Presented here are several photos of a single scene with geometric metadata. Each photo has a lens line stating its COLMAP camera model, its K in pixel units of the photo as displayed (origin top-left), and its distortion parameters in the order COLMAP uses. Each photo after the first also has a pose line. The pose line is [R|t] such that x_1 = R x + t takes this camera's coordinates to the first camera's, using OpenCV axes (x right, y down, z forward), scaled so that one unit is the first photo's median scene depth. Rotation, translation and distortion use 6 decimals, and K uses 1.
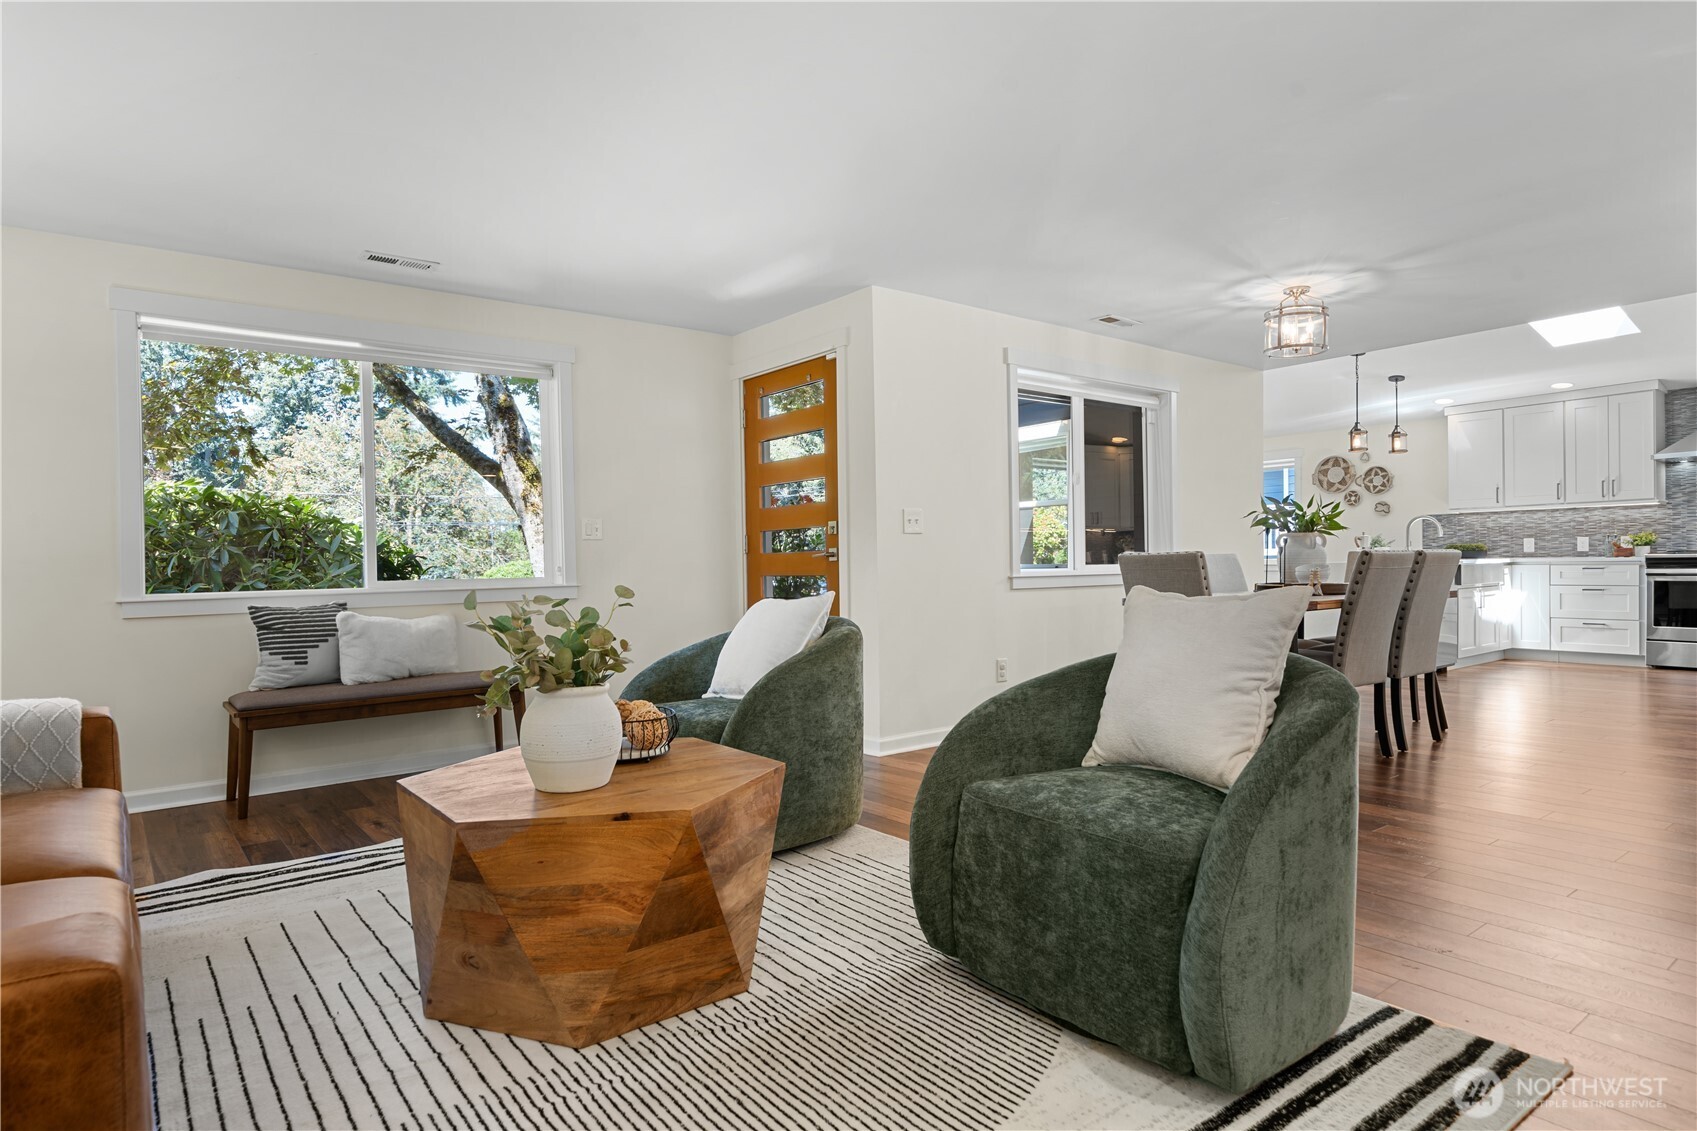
lens RADIAL K [[965.2, 0, 837.5], [0, 965.2, 570.7], [0, 0, 1]] dist [-0.005294, 0.000724]
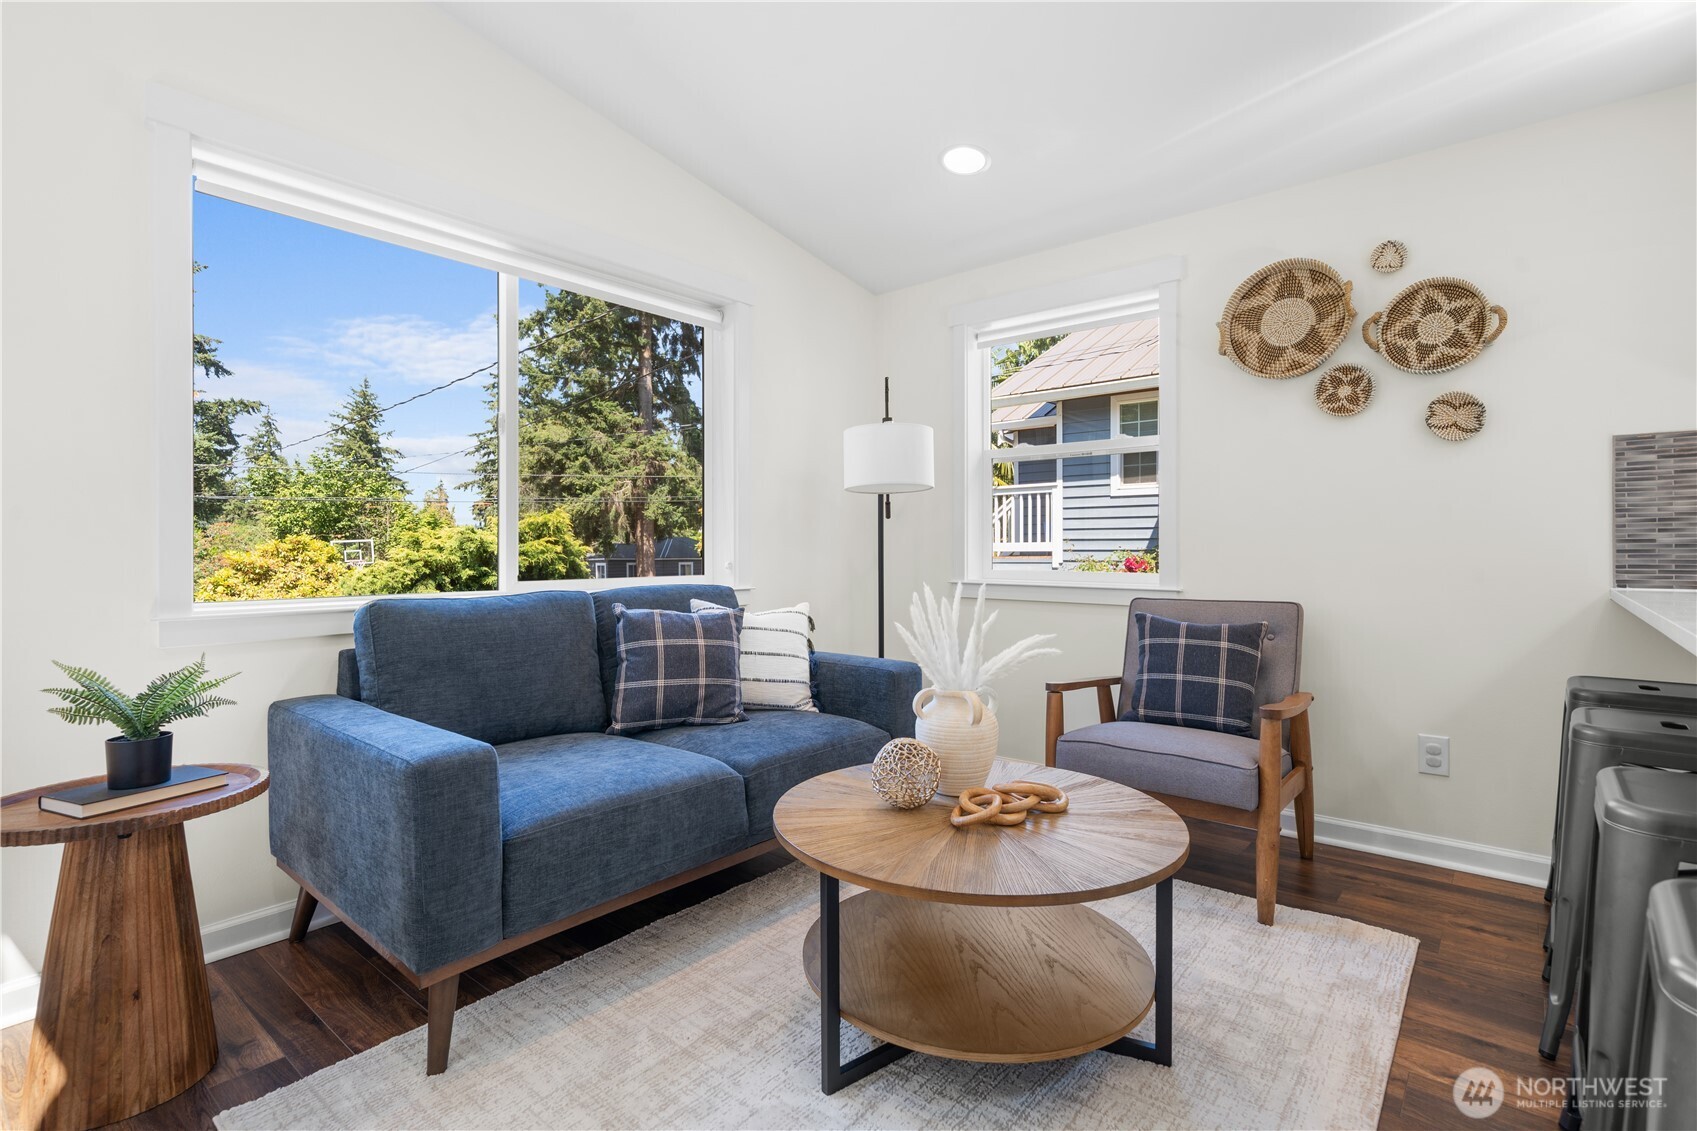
lens RADIAL K [[813.4, 0, 851.3], [0, 813.4, 558.8], [0, 0, 1]] dist [0.001046, 0.000417]
pose [[0.975528, 0.006742, 0.219773, 0.382133], [-0.008082, 0.999954, 0.005202, -0.022808], [-0.219727, -0.006851, 0.975537, 0.937695]]
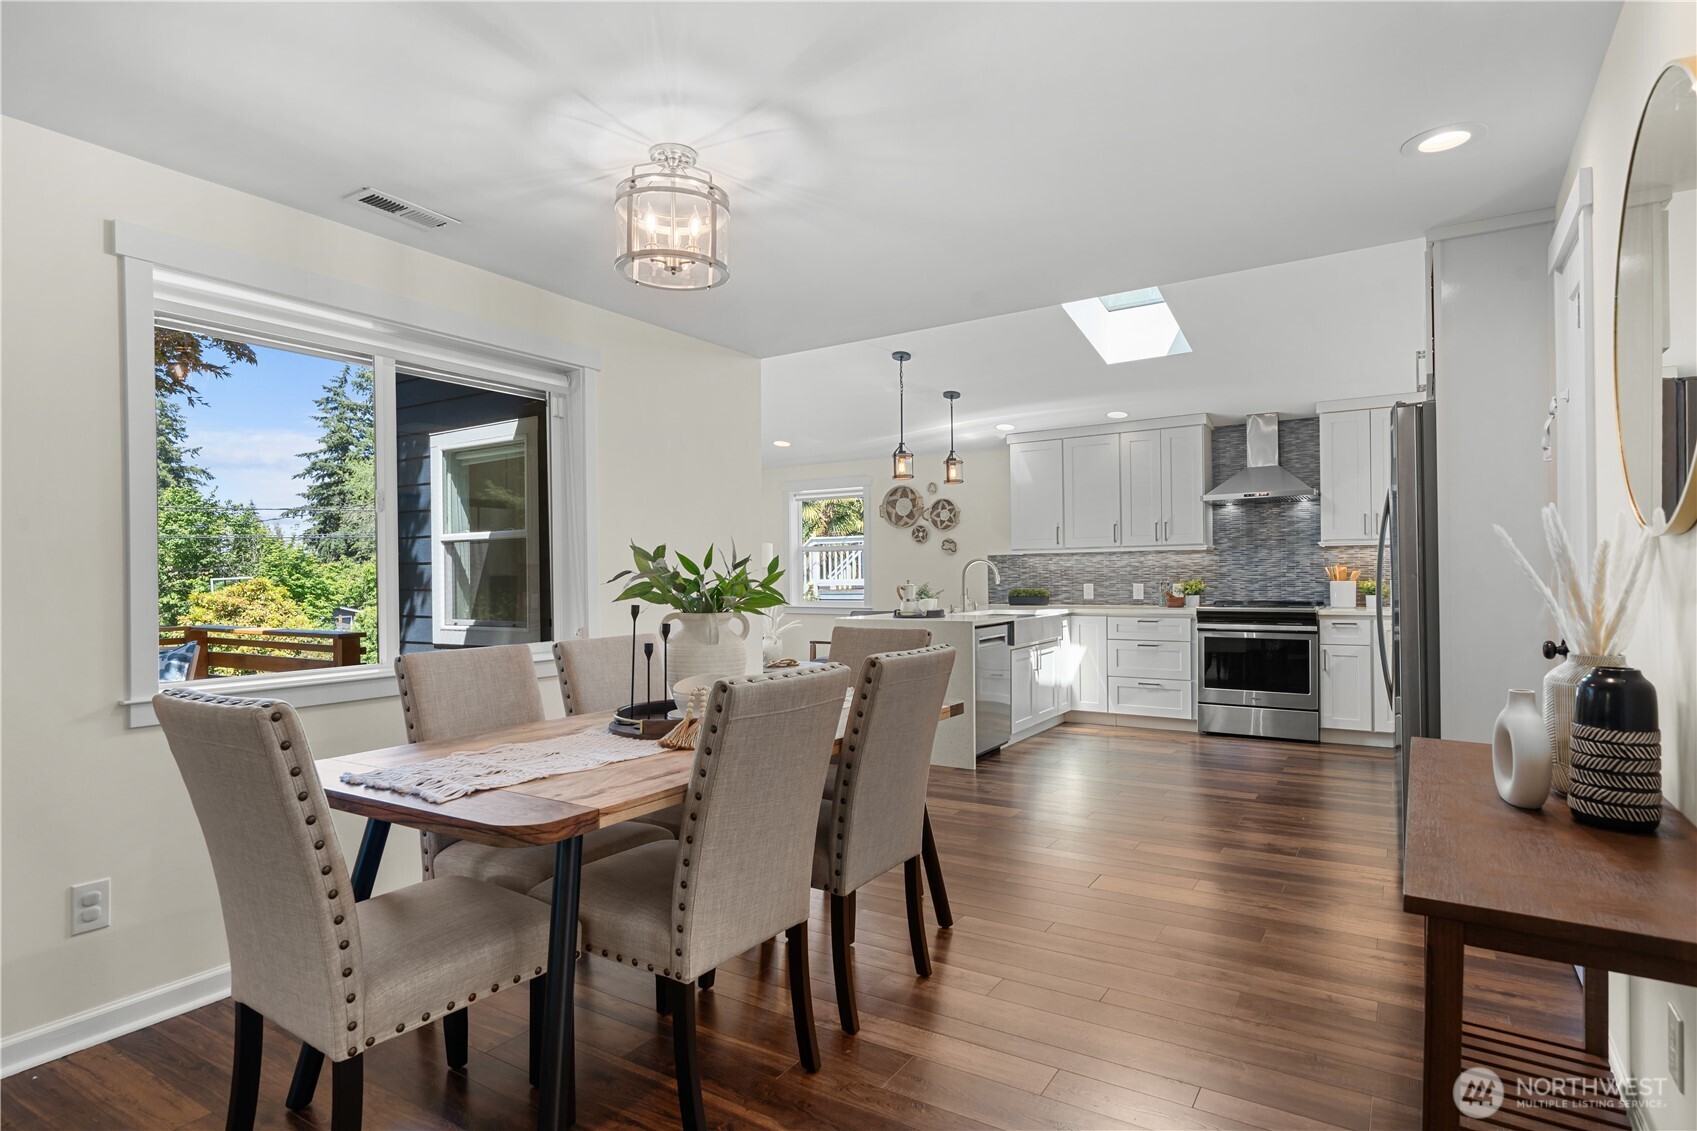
lens RADIAL K [[908.1, 0, 847.2], [0, 908.1, 571.0], [0, 0, 1]] dist [-0.005847, -0.000172]
pose [[0.940971, 0.006937, 0.338417, 0.232401], [-0.001095, 0.999847, -0.017449, -0.032820], [-0.338486, 0.016049, 0.940835, 0.294969]]
